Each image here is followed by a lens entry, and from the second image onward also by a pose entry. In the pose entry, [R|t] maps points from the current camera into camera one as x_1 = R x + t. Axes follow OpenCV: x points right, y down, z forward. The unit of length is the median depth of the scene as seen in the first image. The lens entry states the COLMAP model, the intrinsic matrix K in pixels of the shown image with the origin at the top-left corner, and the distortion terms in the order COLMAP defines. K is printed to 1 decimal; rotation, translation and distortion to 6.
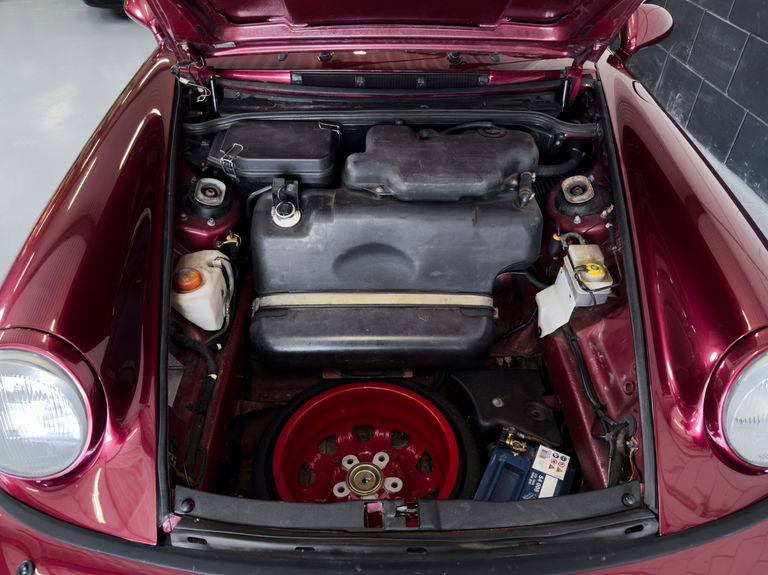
lens RADIAL K [[551.9, 0, 384.0], [0, 551.9, 287.5], [0, 0, 1]] dist [0.003334, -0.007497]
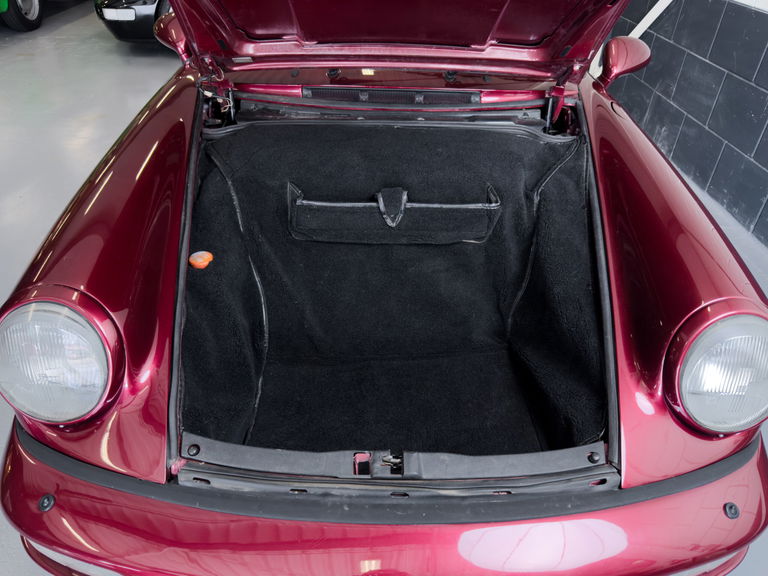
lens RADIAL K [[553.3, 0, 381.2], [0, 553.3, 285.9], [0, 0, 1]] dist [-0.001504, -0.002680]
pose [[0.999502, 0.031080, -0.005403, 0.010240], [-0.031382, 0.997056, -0.069961, 0.094162], [0.003213, 0.070096, 0.997535, -0.088041]]
